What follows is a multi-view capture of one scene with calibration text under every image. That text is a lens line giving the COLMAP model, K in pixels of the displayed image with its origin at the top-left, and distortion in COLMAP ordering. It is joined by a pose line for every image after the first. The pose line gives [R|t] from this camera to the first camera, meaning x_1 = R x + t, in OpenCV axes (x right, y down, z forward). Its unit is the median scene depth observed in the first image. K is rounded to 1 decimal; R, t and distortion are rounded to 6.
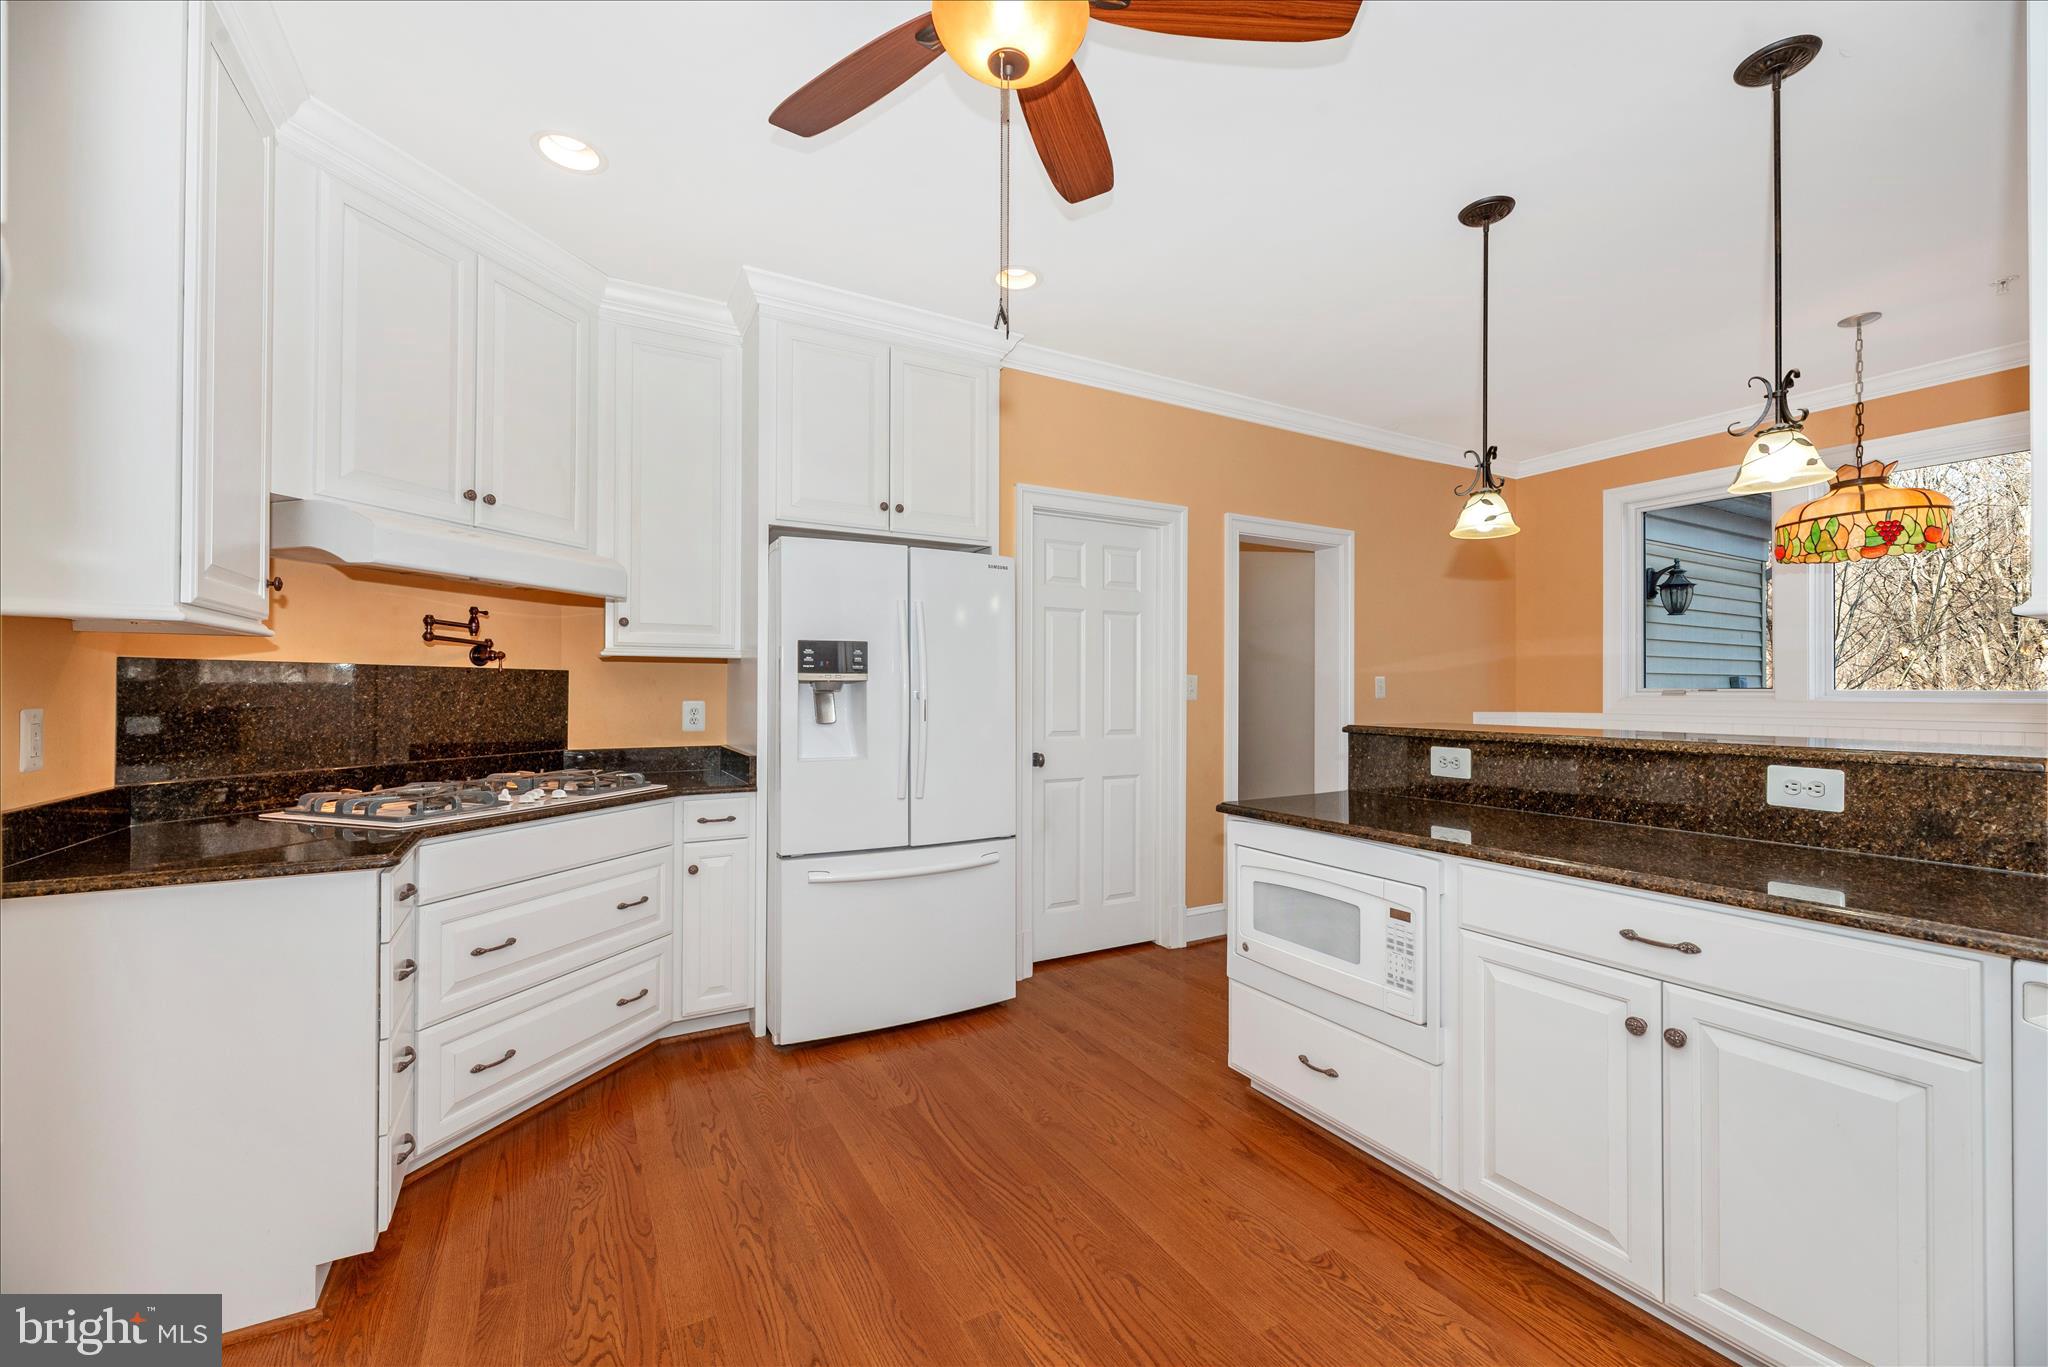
lens RADIAL K [[837.6, 0, 1022.5], [0, 837.6, 686.3], [0, 0, 1]] dist [0.001095, 0.000093]
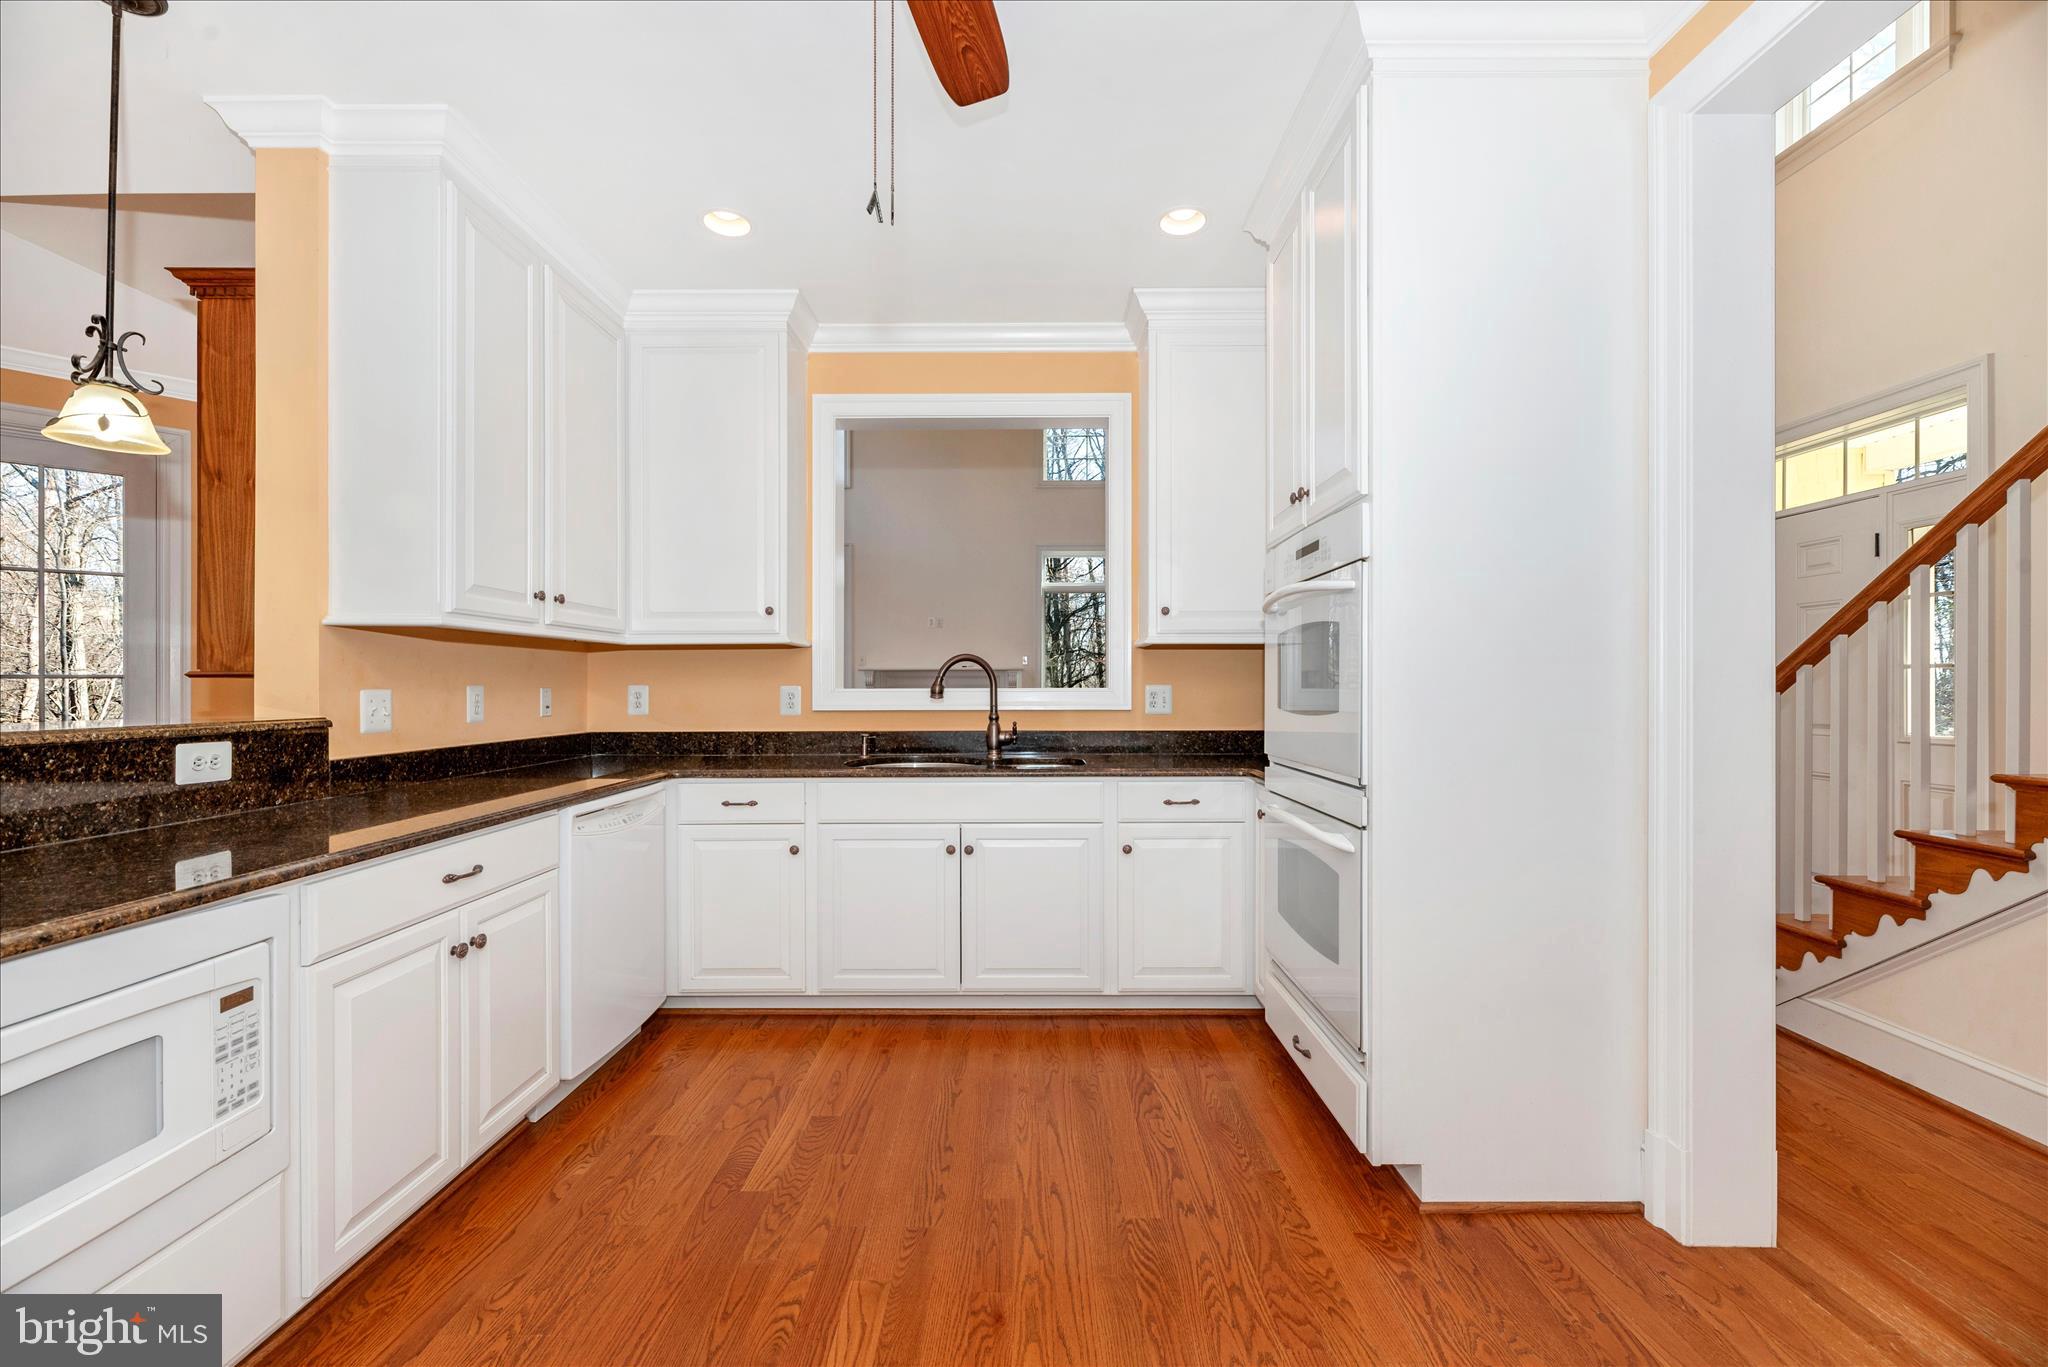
lens RADIAL K [[797.4, 0, 995.8], [0, 797.4, 687.2], [0, 0, 1]] dist [-0.000895, -0.000055]
pose [[-0.869038, -0.004314, 0.494727, -0.348138], [-0.004837, 0.999988, 0.000223, 0.017880], [-0.494722, -0.002199, -0.869048, 1.135397]]
